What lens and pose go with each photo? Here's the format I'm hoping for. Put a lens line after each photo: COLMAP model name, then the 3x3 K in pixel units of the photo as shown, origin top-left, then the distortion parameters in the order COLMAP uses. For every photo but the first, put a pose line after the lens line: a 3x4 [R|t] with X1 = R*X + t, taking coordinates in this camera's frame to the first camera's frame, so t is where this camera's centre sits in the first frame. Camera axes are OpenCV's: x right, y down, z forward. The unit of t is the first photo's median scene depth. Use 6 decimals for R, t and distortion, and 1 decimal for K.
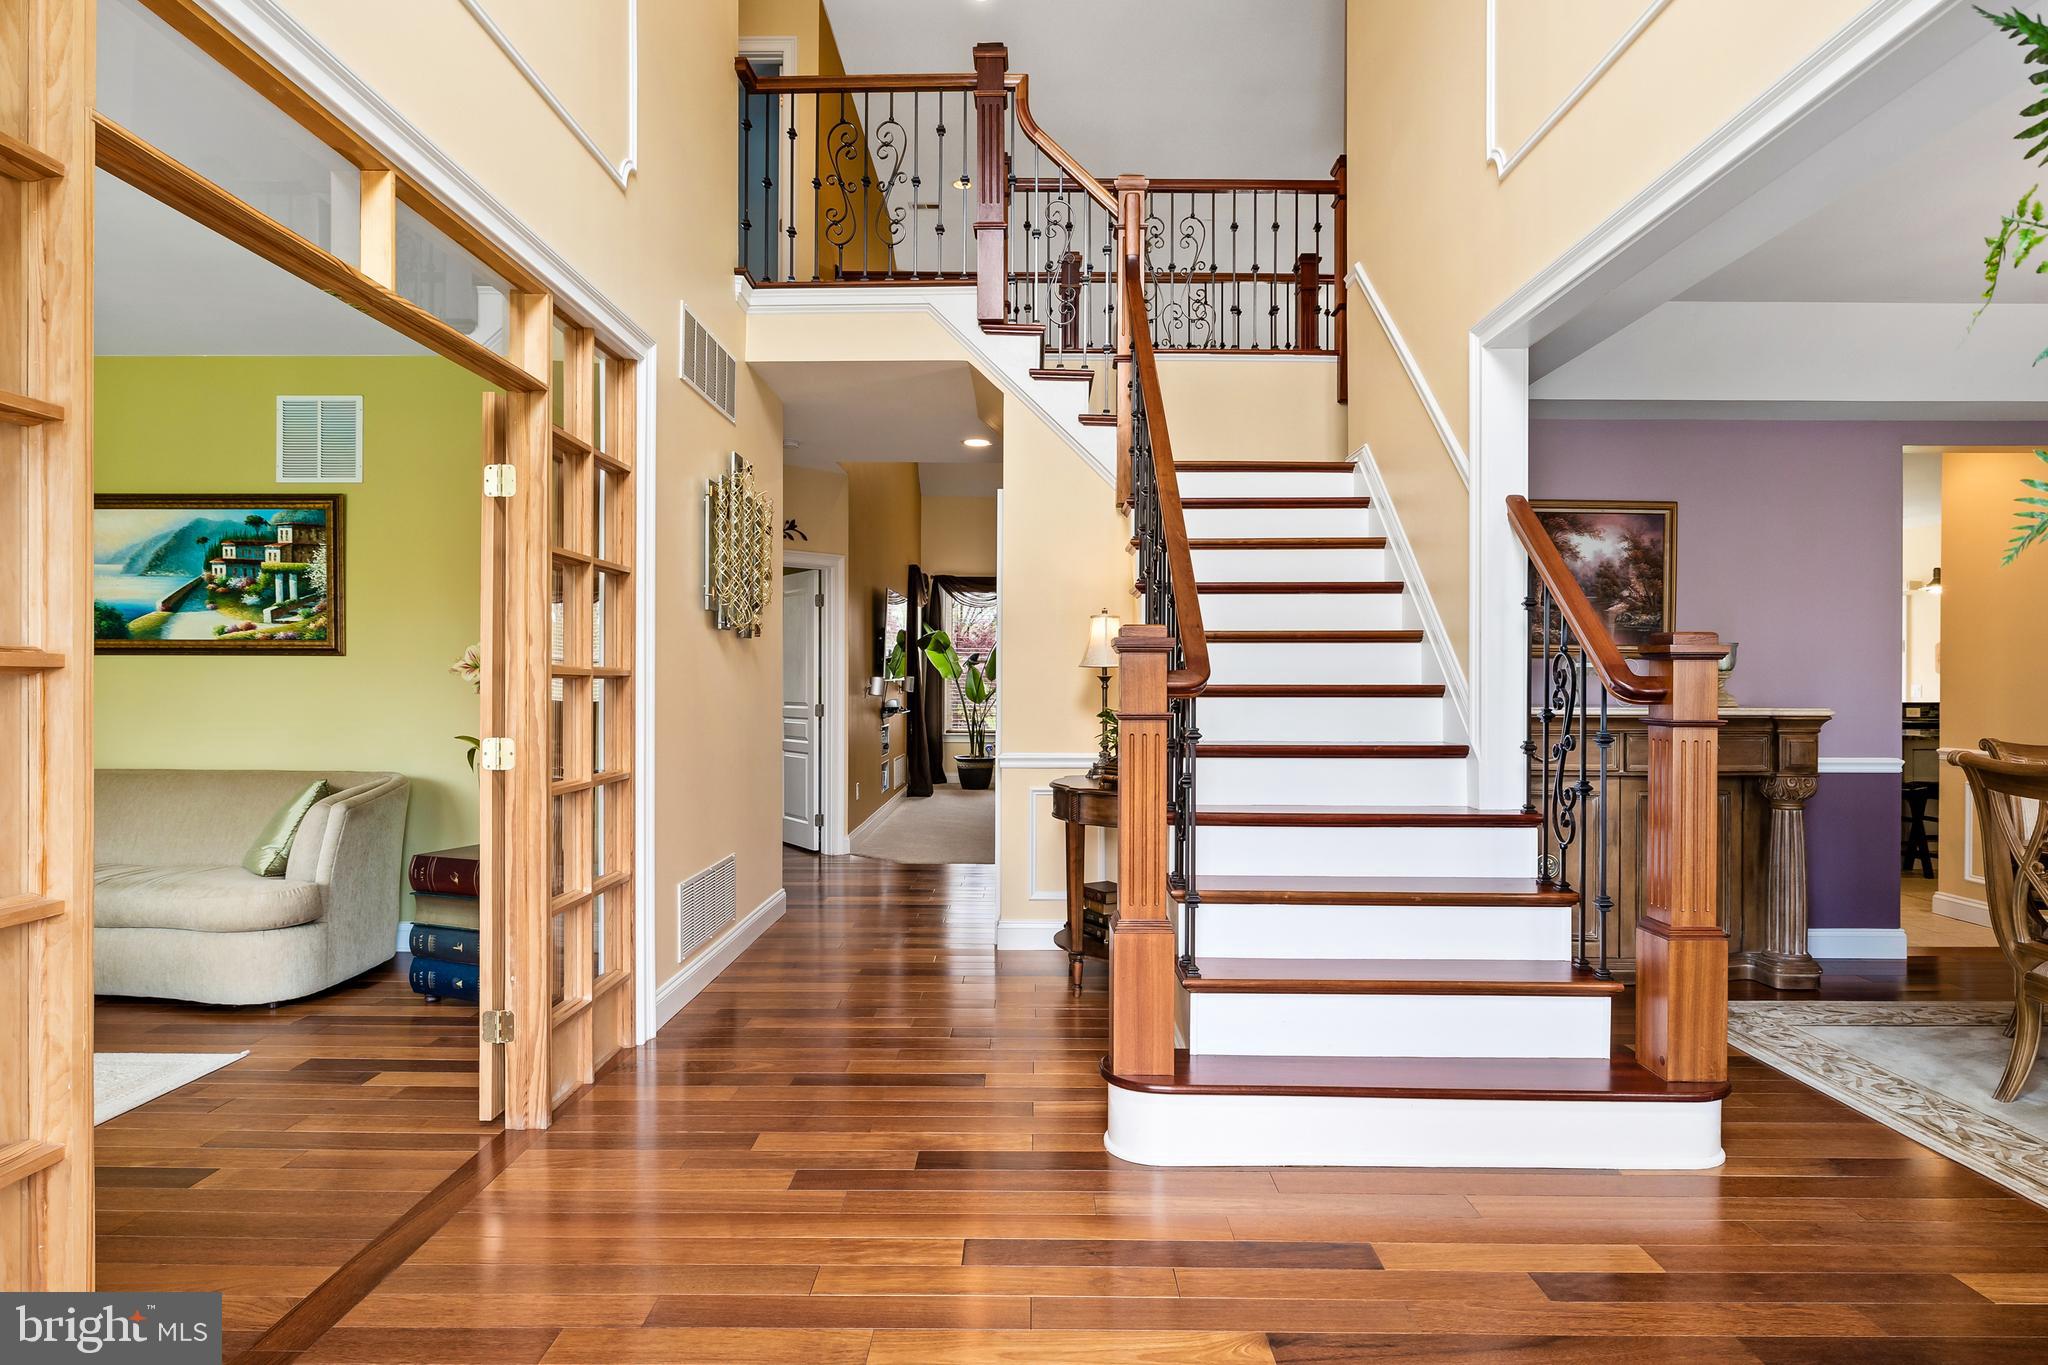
lens RADIAL K [[1143.5, 0, 1024.0], [0, 1143.5, 682.5], [0, 0, 1]] dist [0.001687, 0.000438]
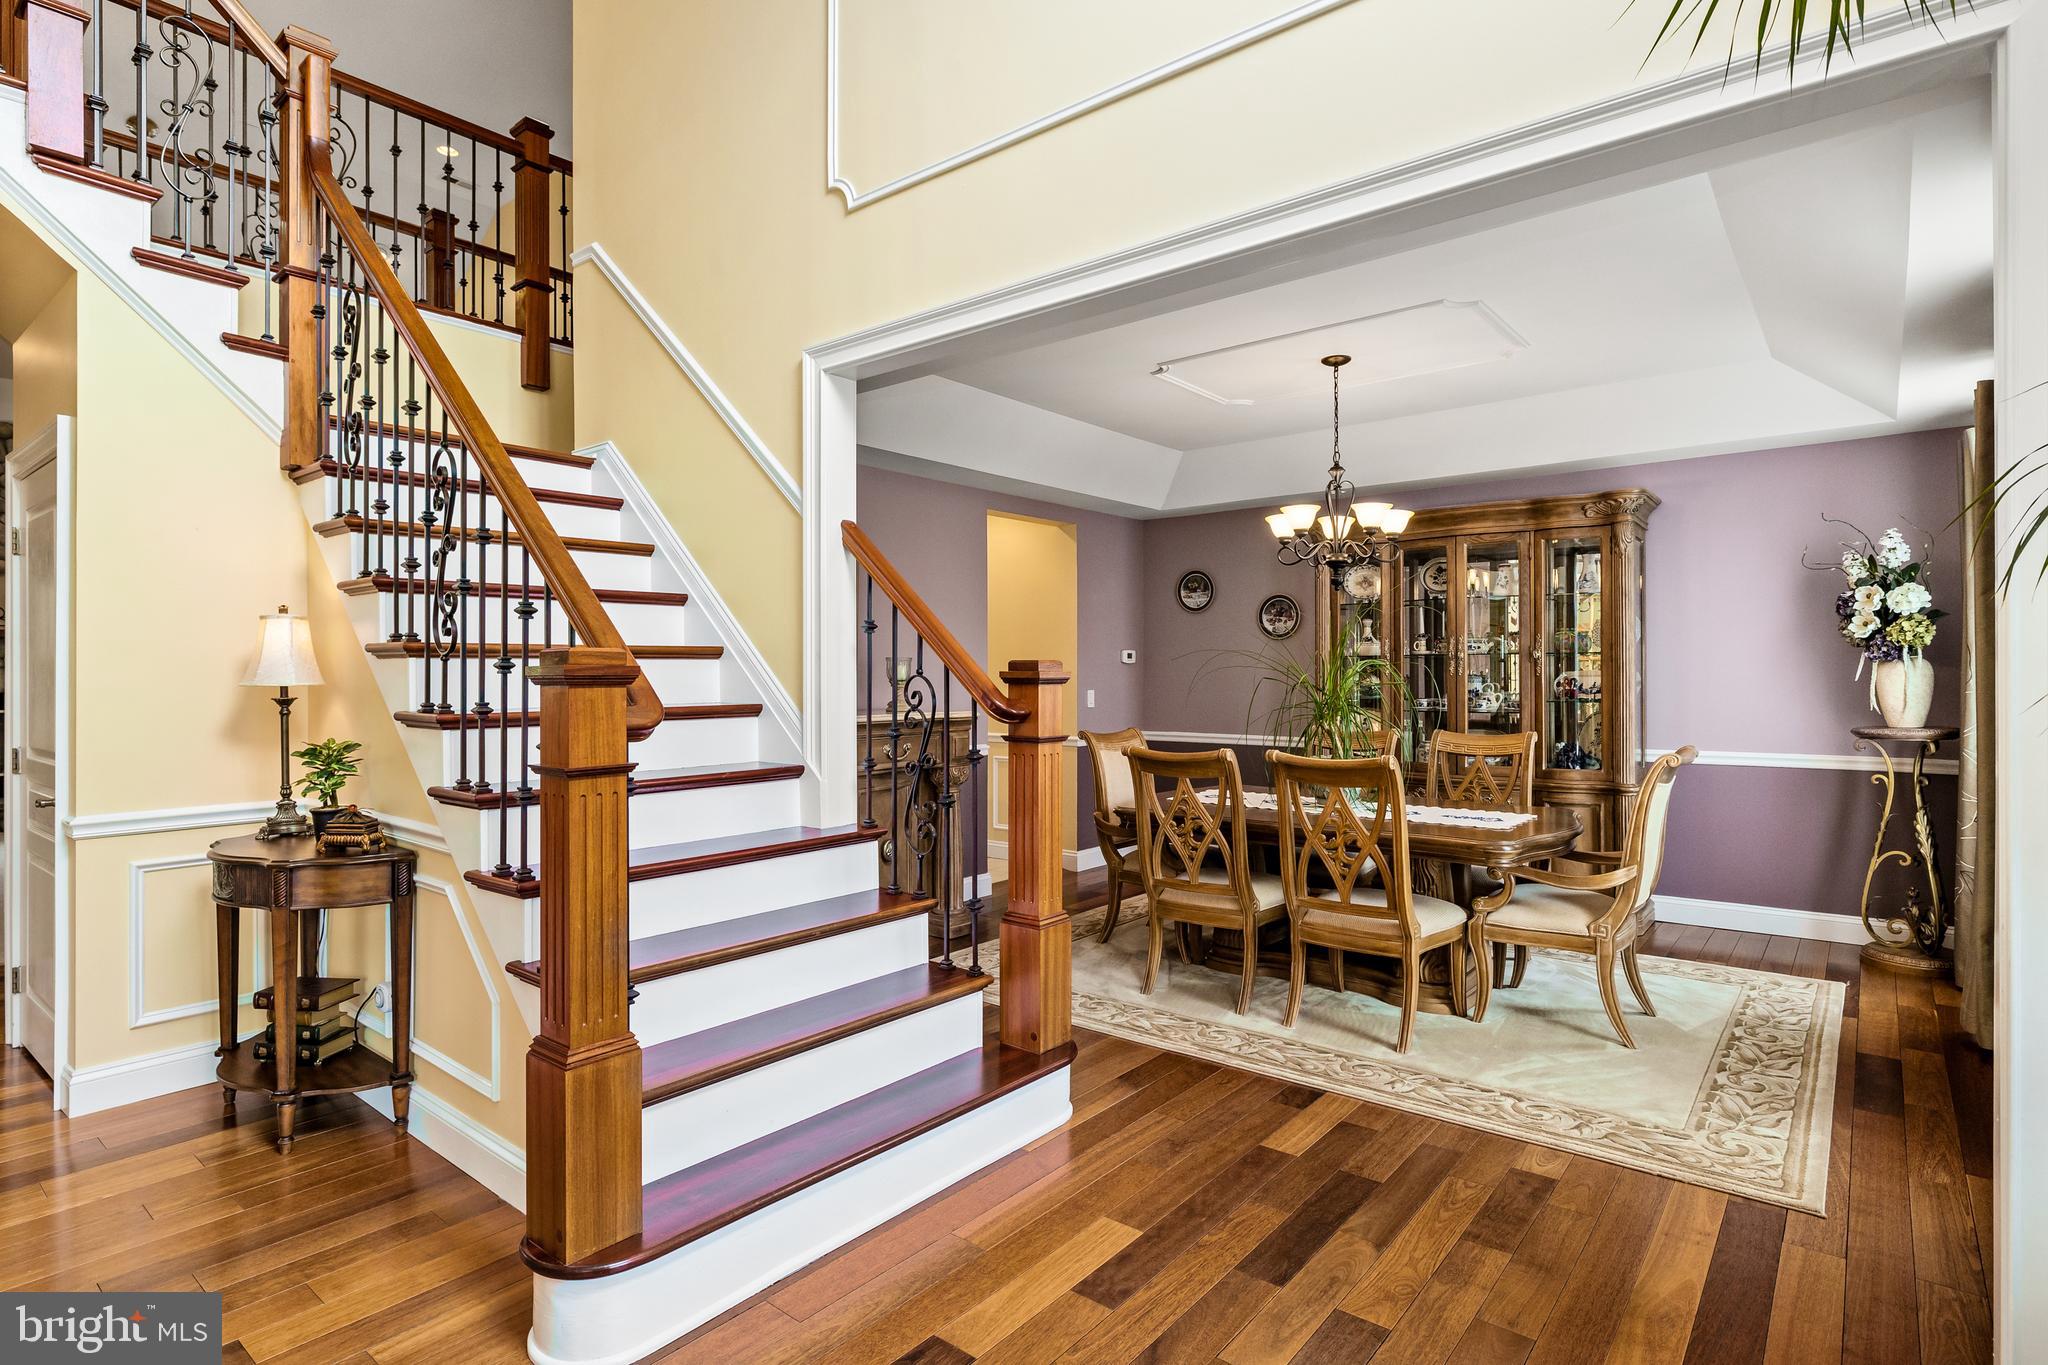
lens RADIAL K [[1041.5, 0, 1023.1], [0, 1041.5, 671.0], [0, 0, 1]] dist [-0.004237, 0.000287]
pose [[0.627023, -0.004593, 0.778987, -0.204148], [0.007493, 0.999972, -0.000135, -0.026612], [-0.778965, 0.005922, 0.627040, 0.288854]]
